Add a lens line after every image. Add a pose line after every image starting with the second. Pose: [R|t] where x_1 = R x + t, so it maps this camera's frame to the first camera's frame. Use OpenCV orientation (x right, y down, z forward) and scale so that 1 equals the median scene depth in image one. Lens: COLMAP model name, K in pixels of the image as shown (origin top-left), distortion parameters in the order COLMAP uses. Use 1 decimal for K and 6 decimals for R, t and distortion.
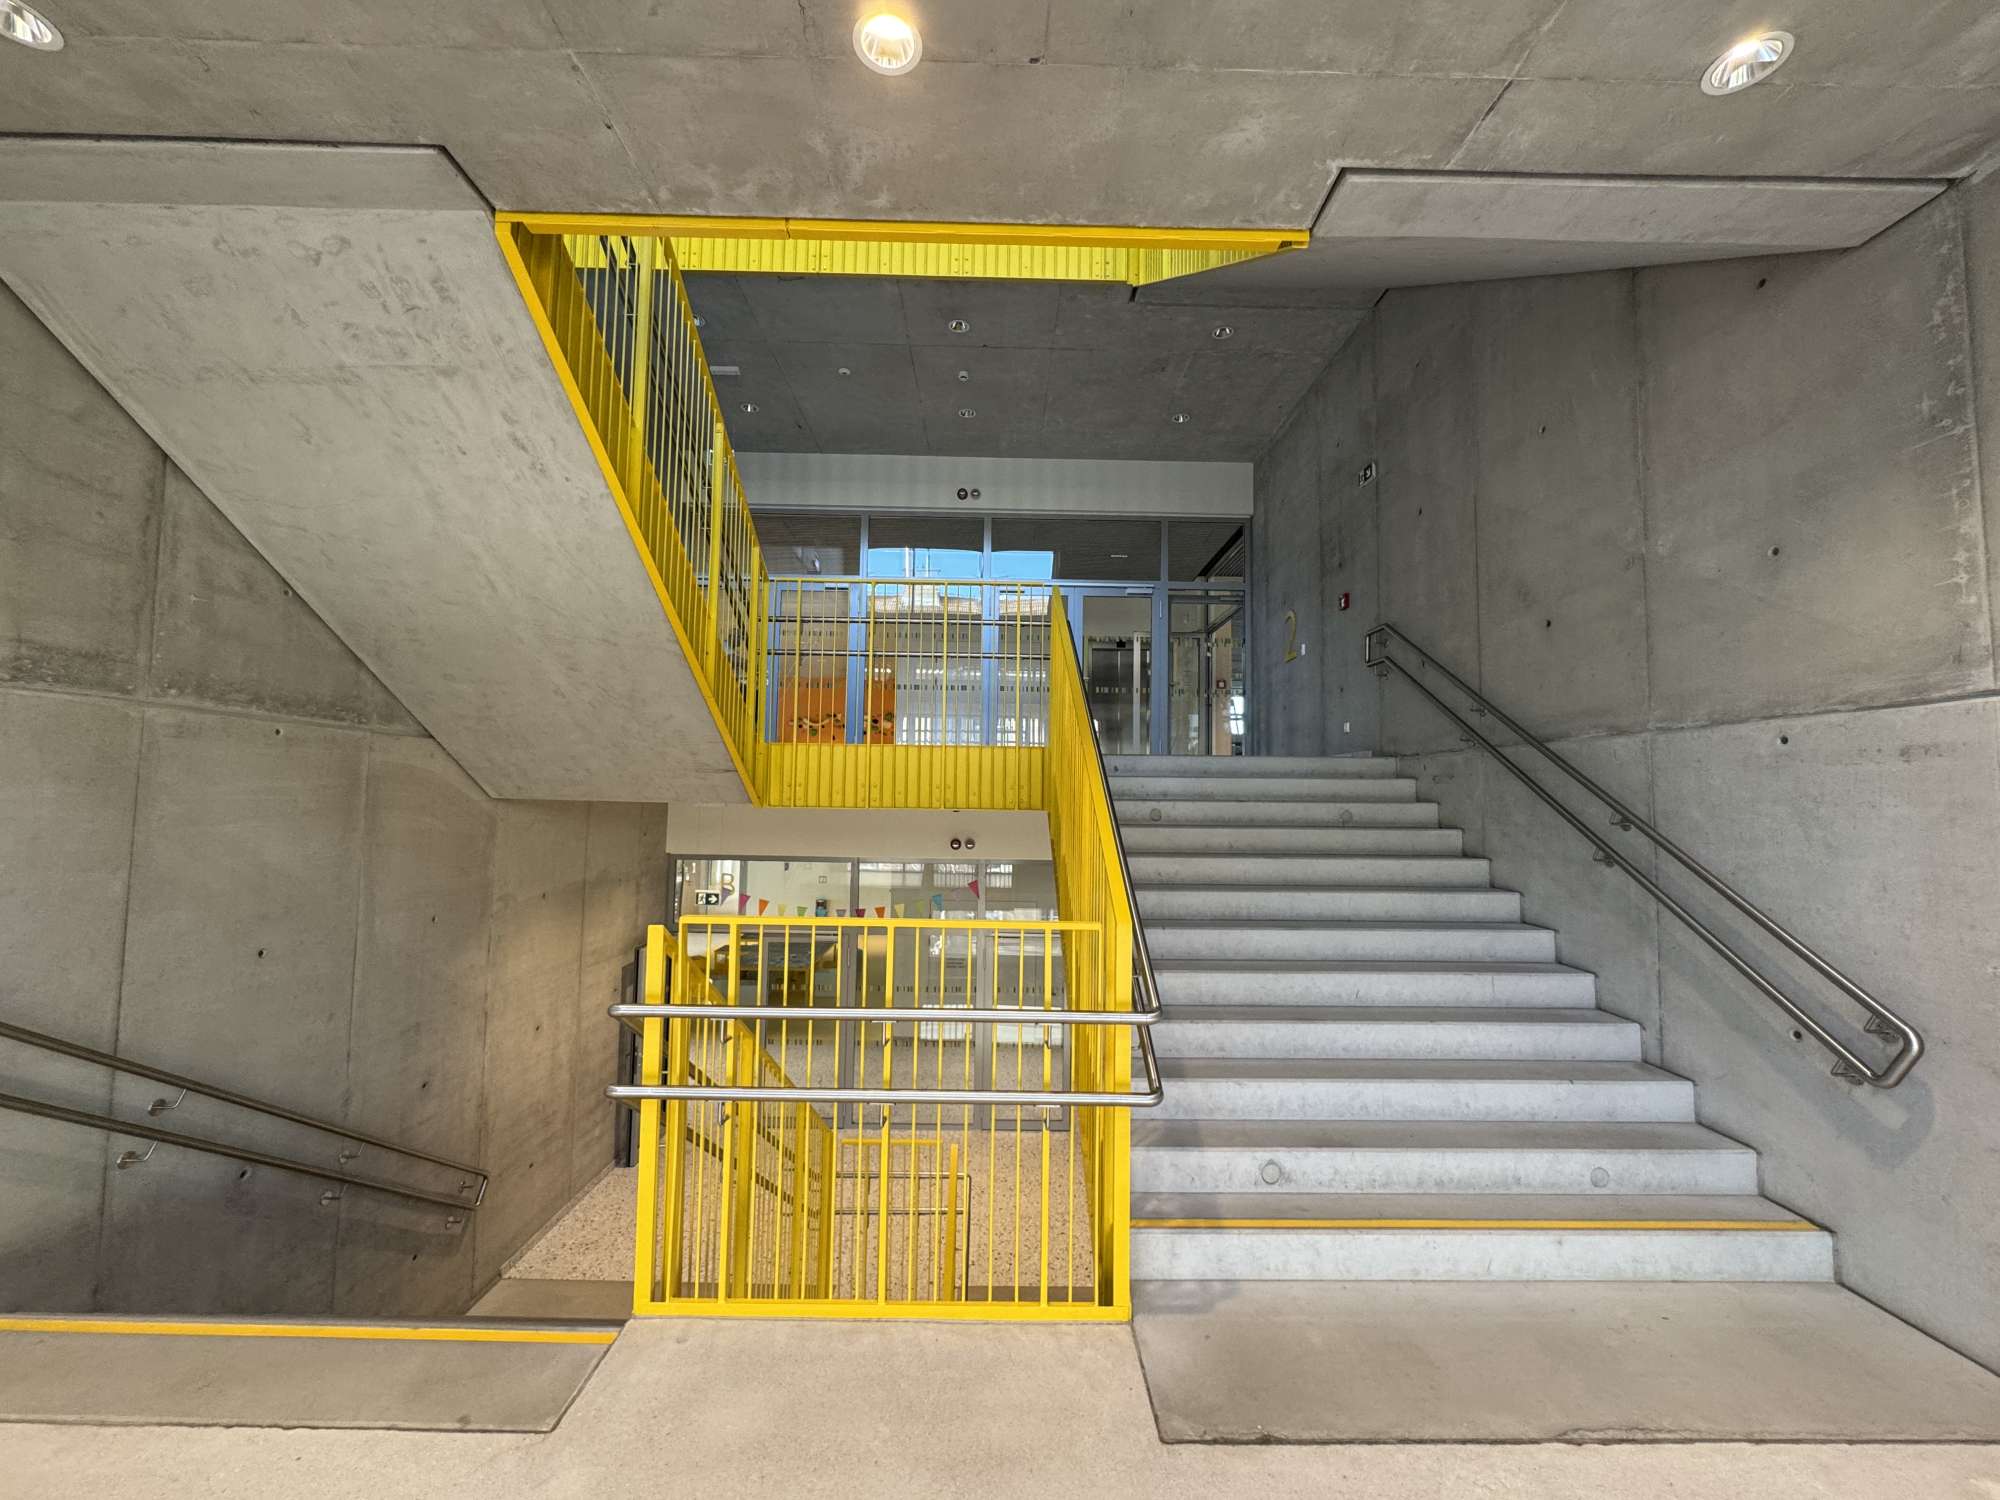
lens RADIAL K [[782.2, 0, 1006.4], [0, 782.2, 751.8], [0, 0, 1]] dist [-0.001870, 0.000249]
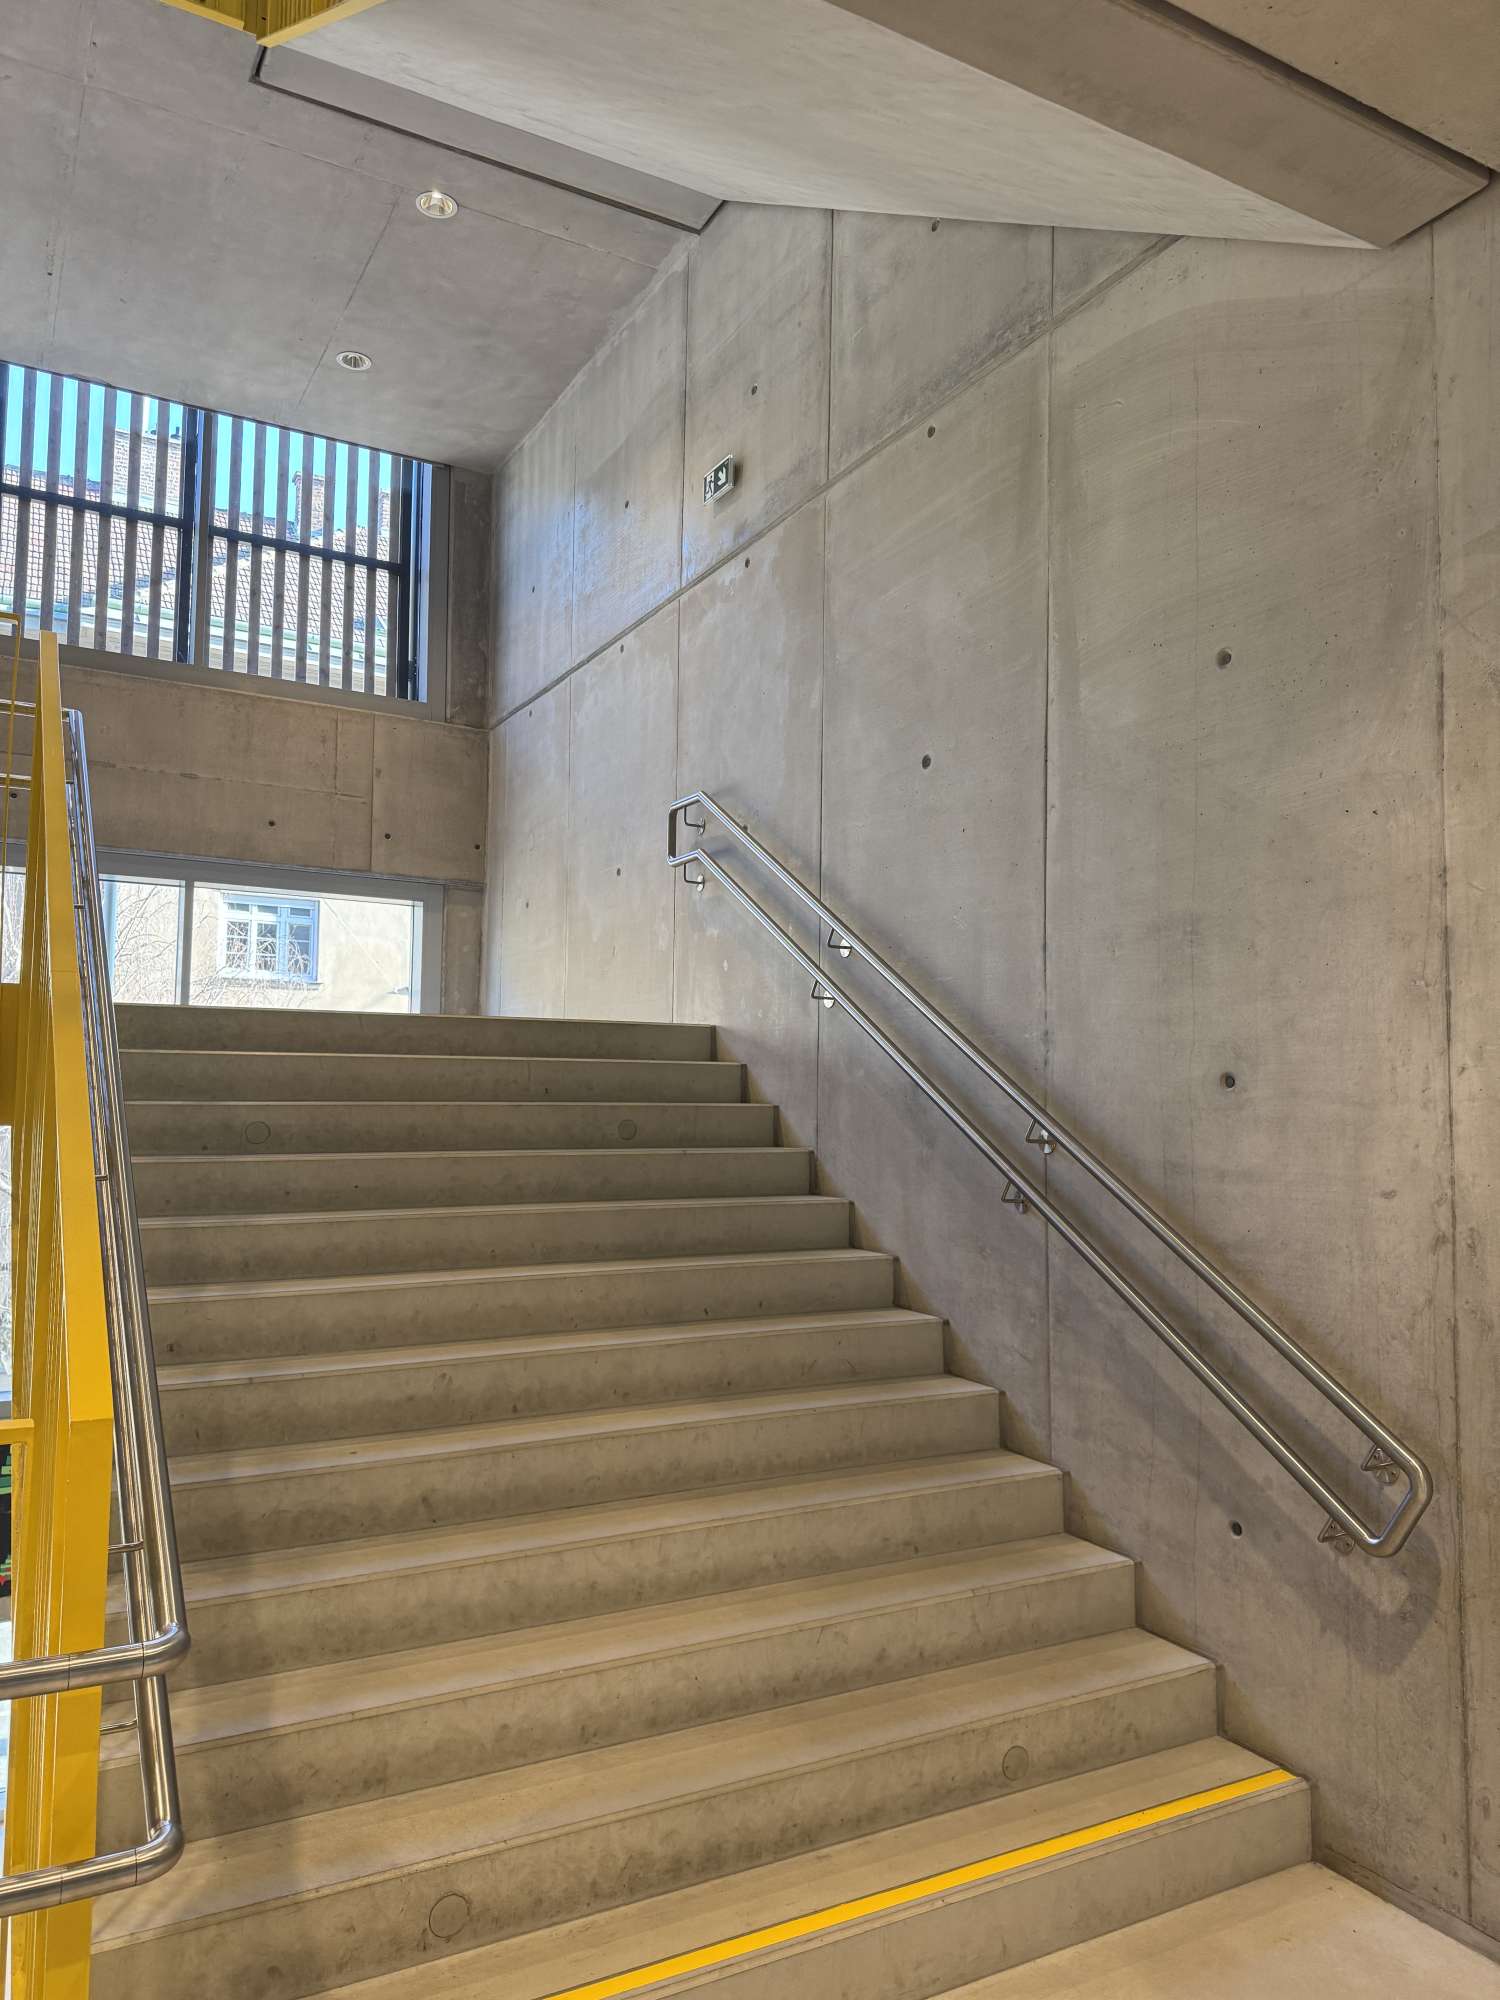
lens RADIAL K [[1404.6, 0, 750.0], [0, 1404.6, 1000.0], [0, 0, 1]] dist [0.144775, -0.249232]
pose [[-0.884219, -0.058901, -0.463343, -0.198008], [0.011630, 0.988933, -0.147909, 0.453074], [0.466927, -0.136172, -0.873748, 1.395418]]
